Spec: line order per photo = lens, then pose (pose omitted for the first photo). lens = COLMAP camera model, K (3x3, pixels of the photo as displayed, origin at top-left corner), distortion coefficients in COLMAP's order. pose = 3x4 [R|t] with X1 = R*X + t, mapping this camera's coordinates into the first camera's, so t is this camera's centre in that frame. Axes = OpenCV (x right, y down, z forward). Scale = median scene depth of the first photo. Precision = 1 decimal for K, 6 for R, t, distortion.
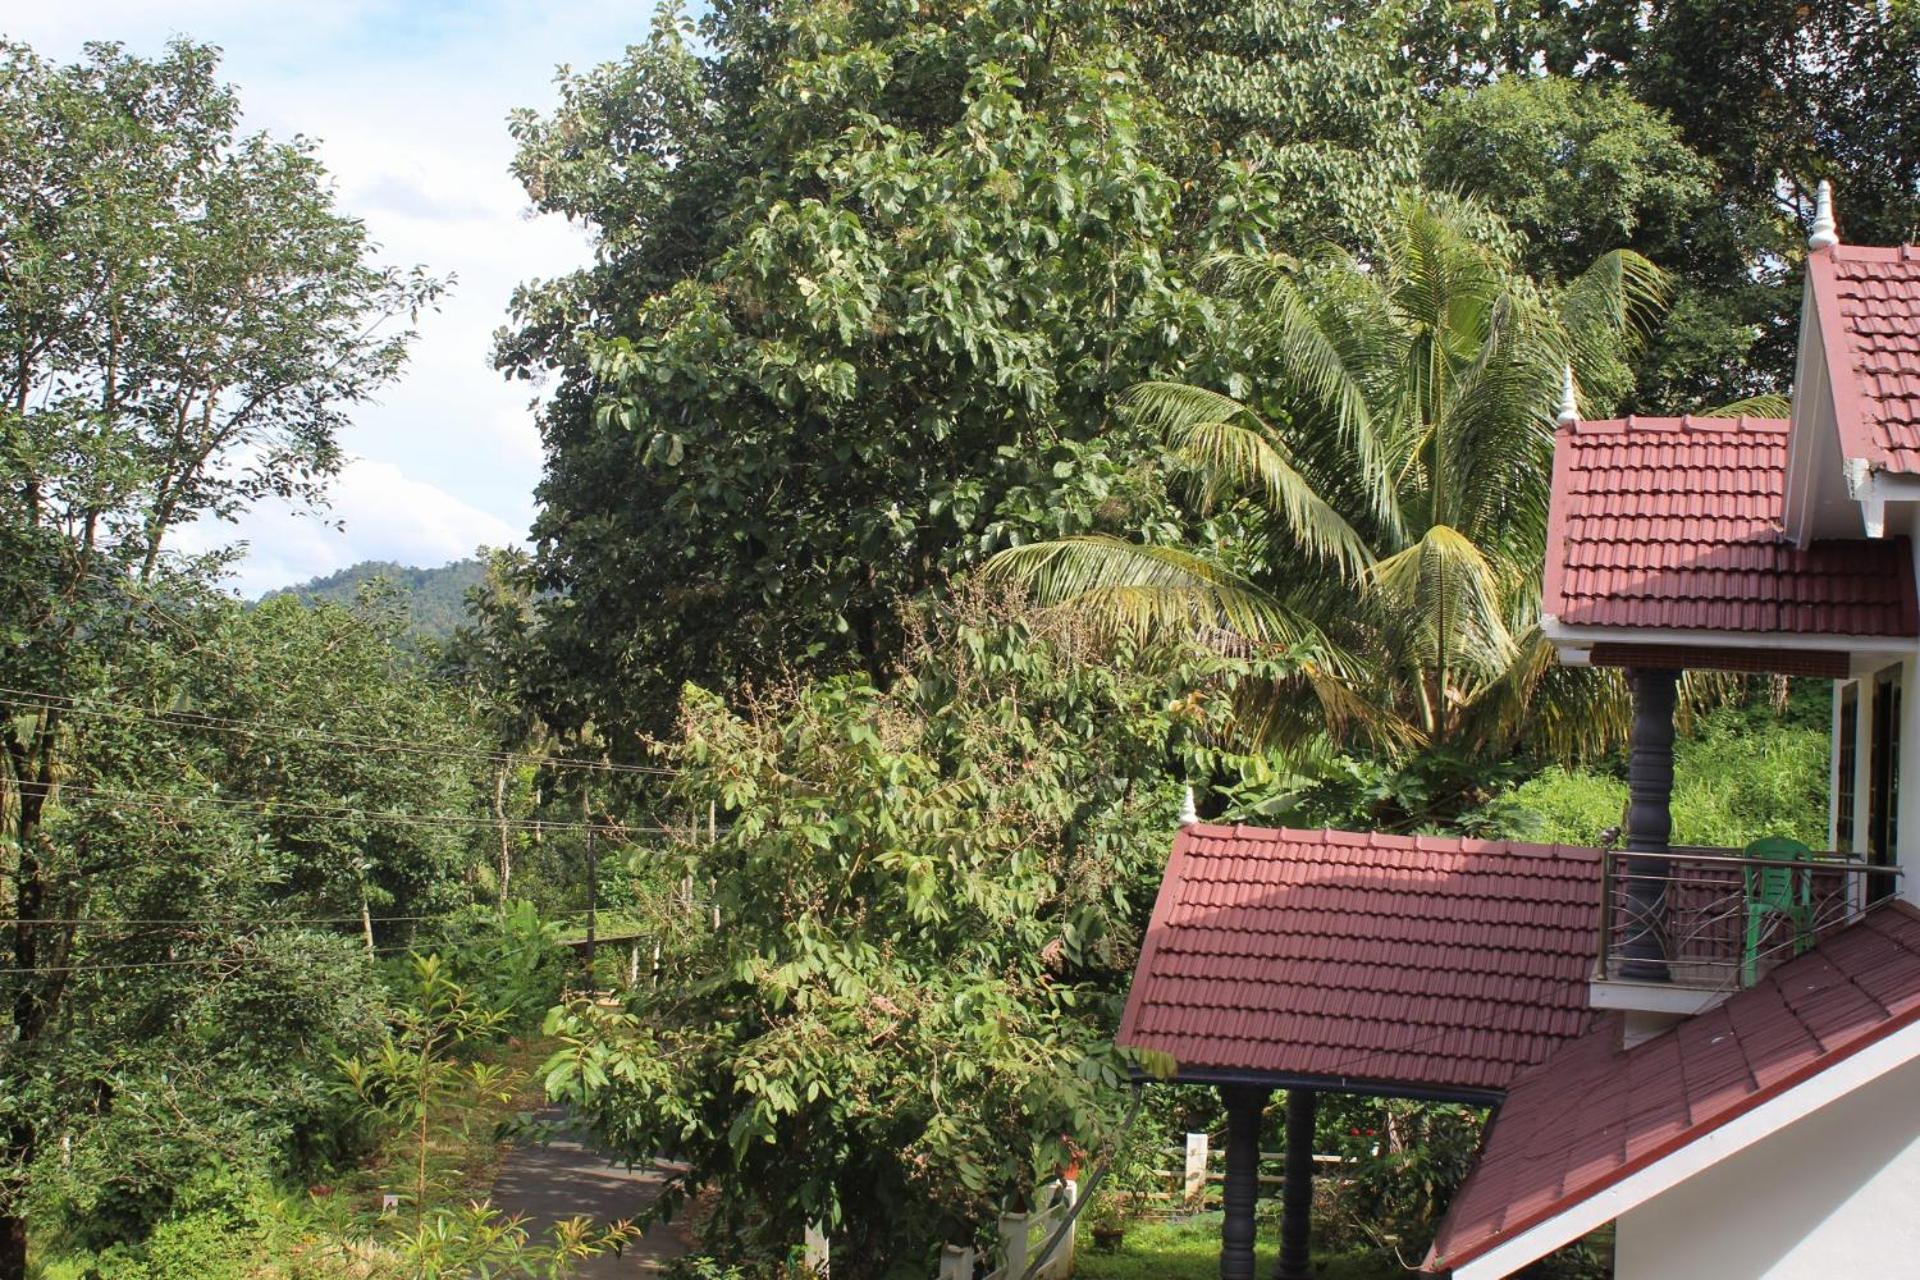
lens RADIAL K [[2549.7, 0, 959.6], [0, 2549.7, 631.7], [0, 0, 1]] dist [-0.050150, 0.000000]
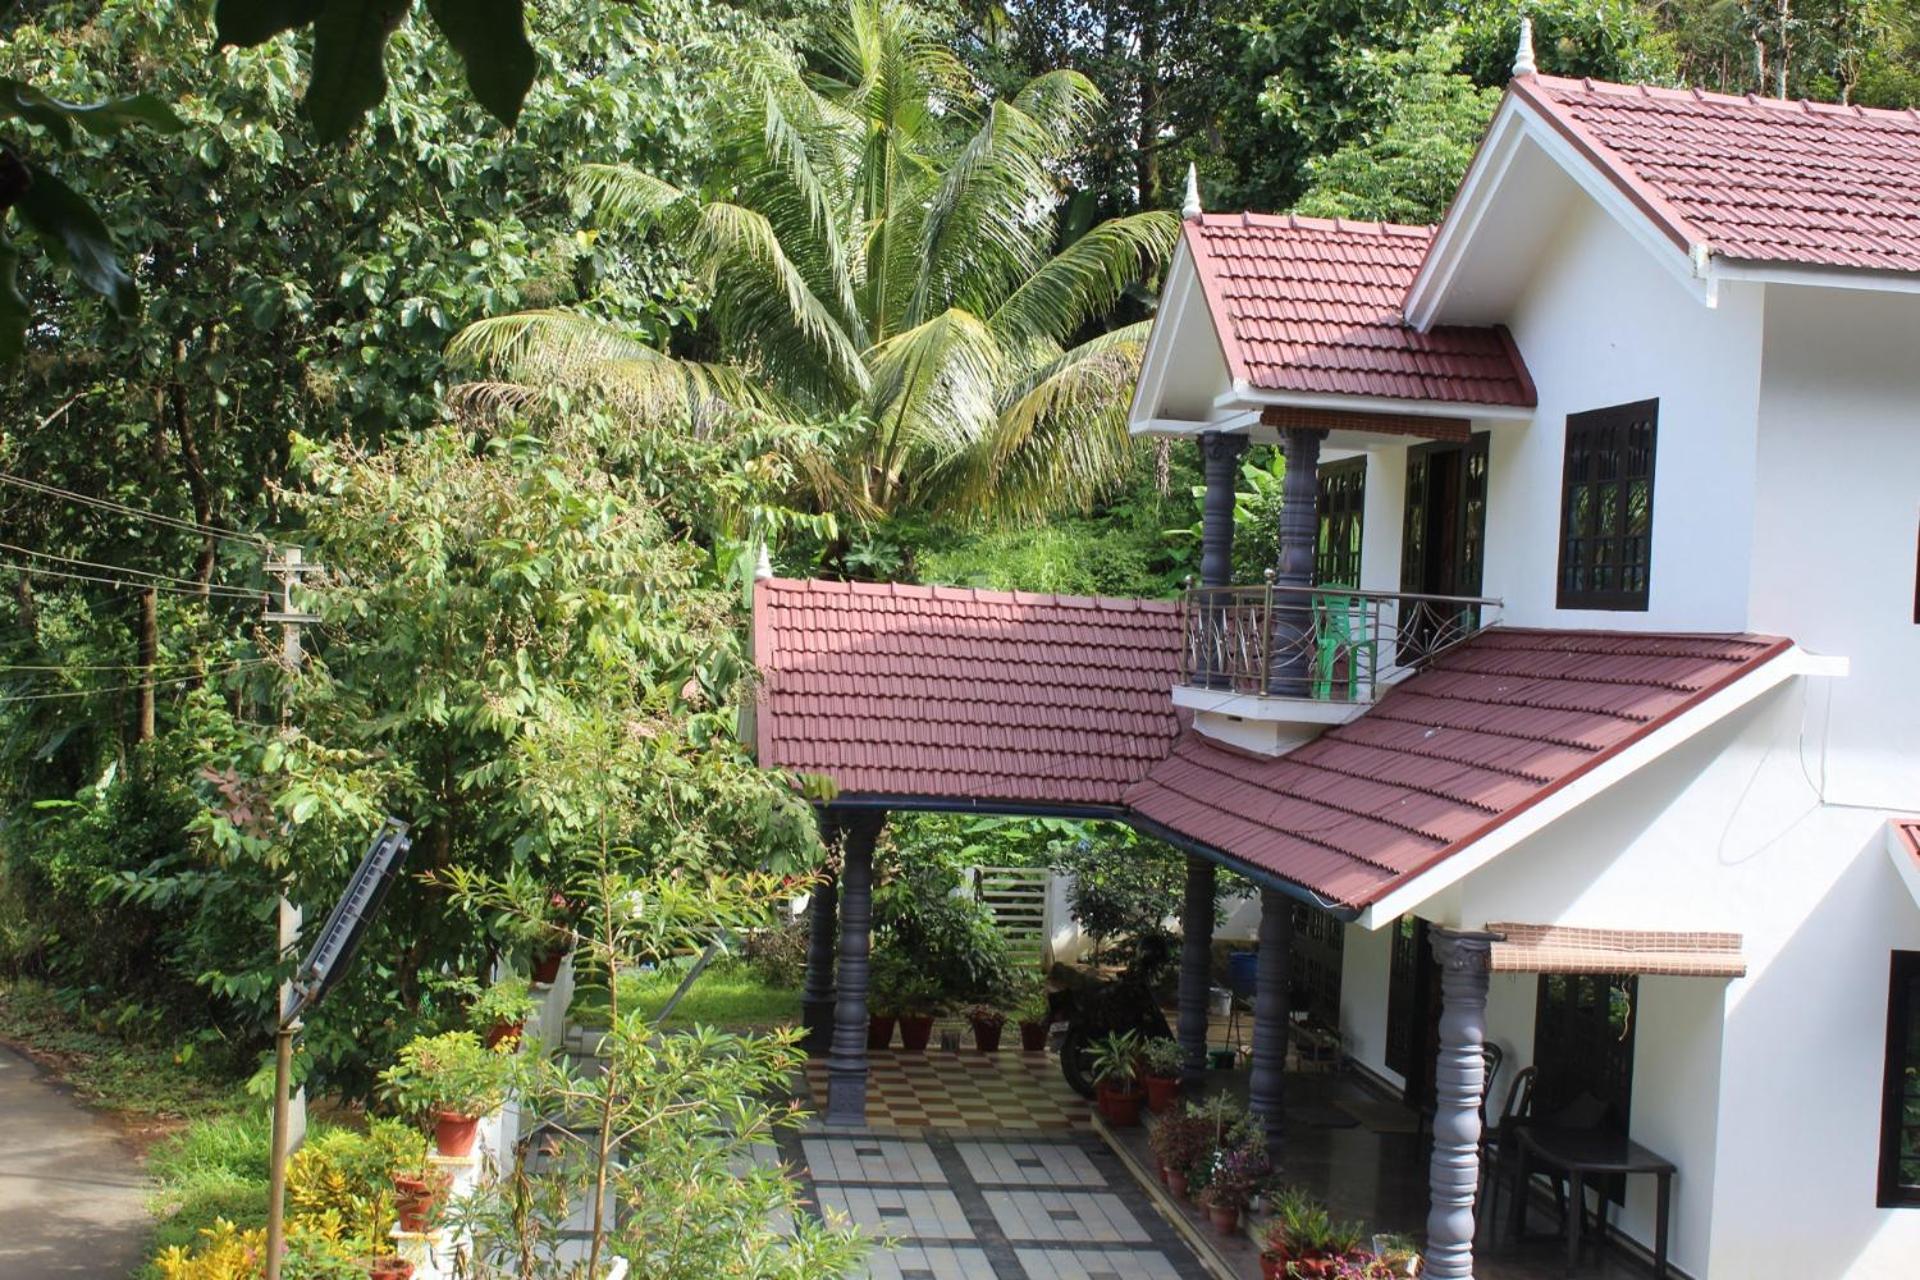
lens RADIAL K [[2549.7, 0, 967.2], [0, 2549.7, 625.2], [0, 0, 1]] dist [-0.050150, 0.000000]
pose [[0.922192, 0.000327, 0.386733, -0.238346], [-0.025688, 0.997843, 0.060412, 0.027761], [-0.385879, -0.065646, 0.920211, -0.014450]]
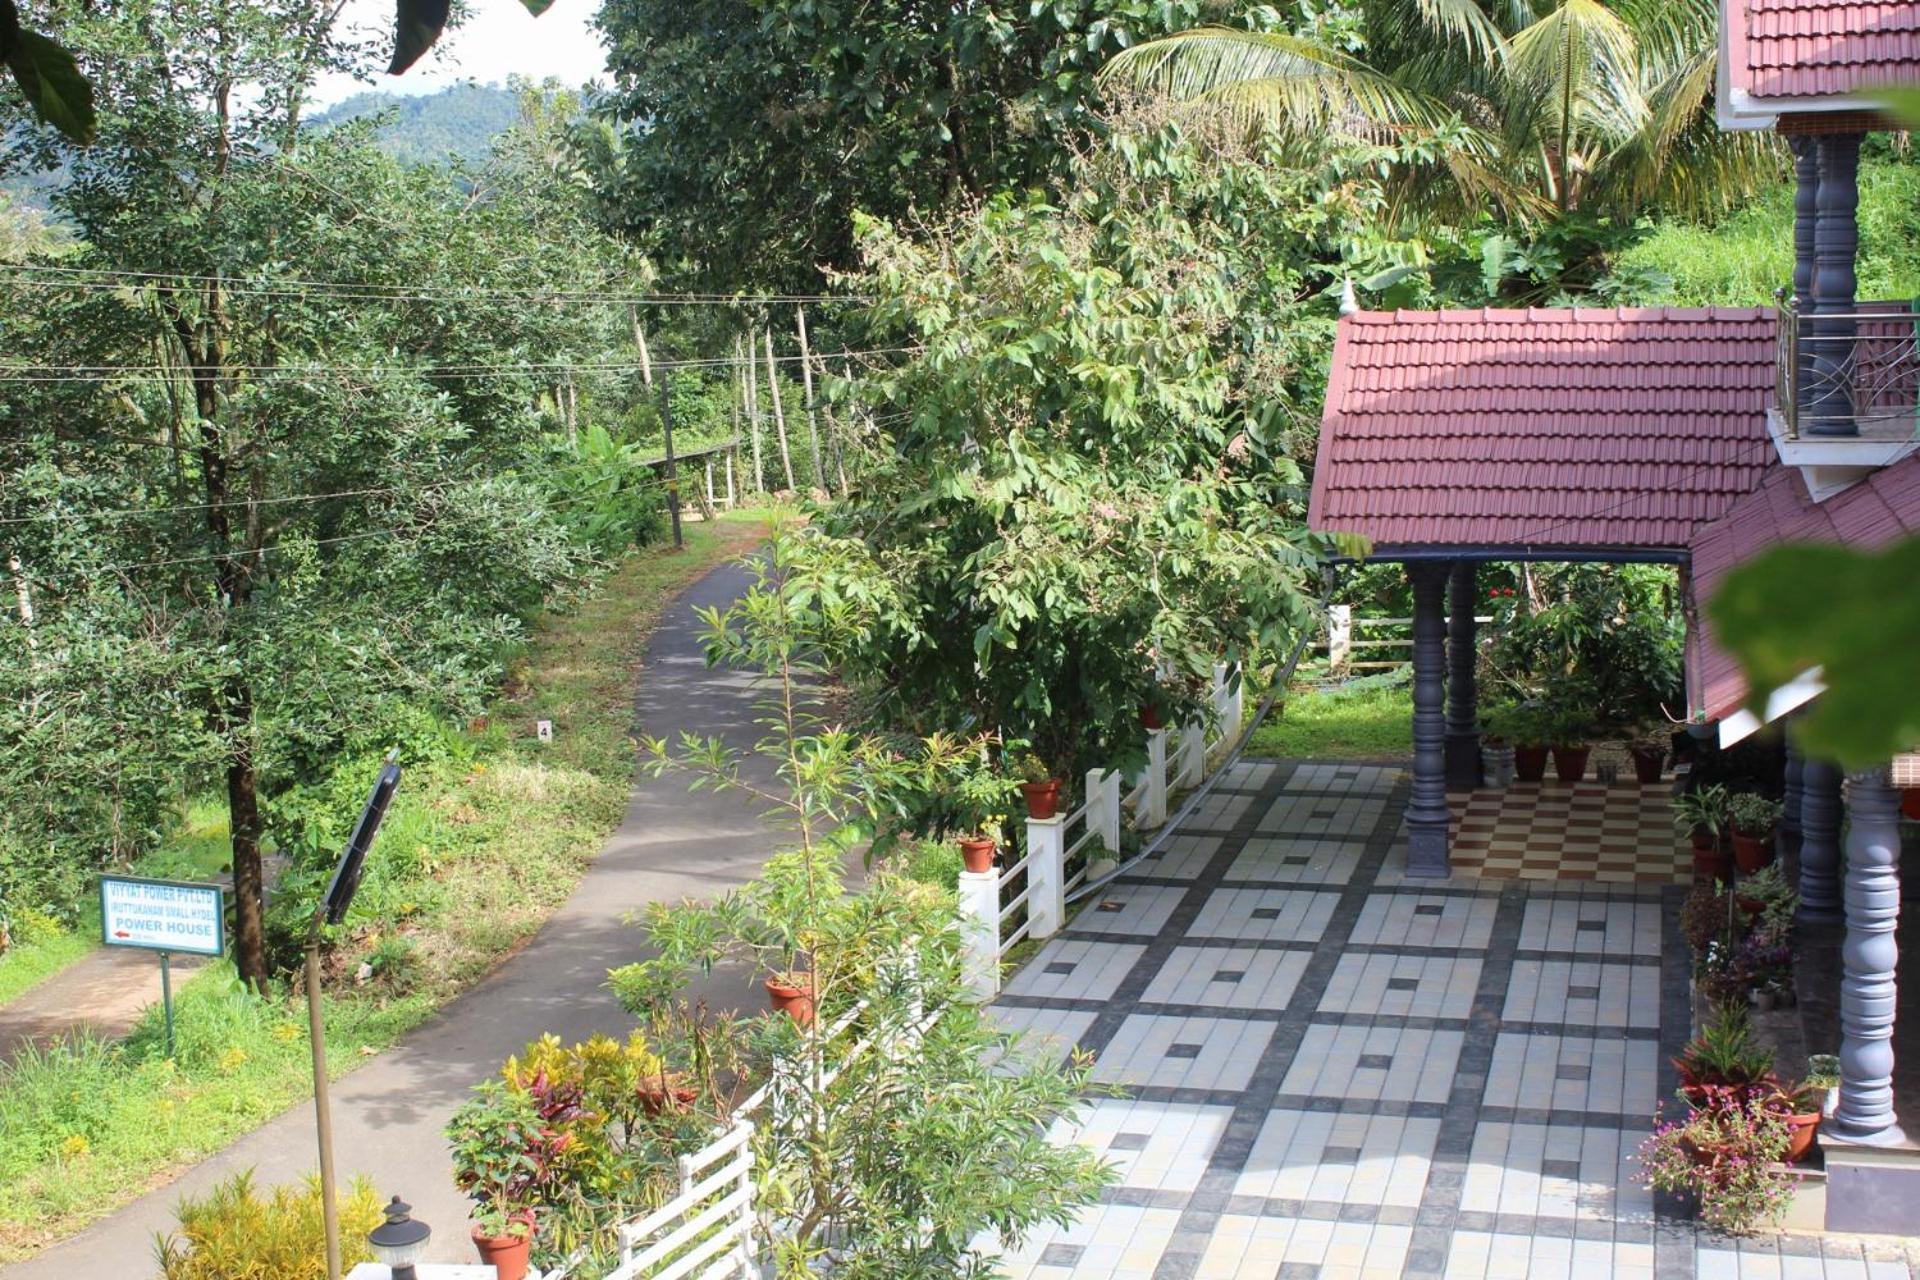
lens RADIAL K [[2549.7, 0, 942.8], [0, 2549.7, 643.8], [0, 0, 1]] dist [-0.050150, 0.000000]
pose [[0.996927, -0.074906, -0.022938, -0.058841], [0.078005, 0.976195, 0.202380, -0.014344], [0.007233, -0.203547, 0.979038, -0.033413]]
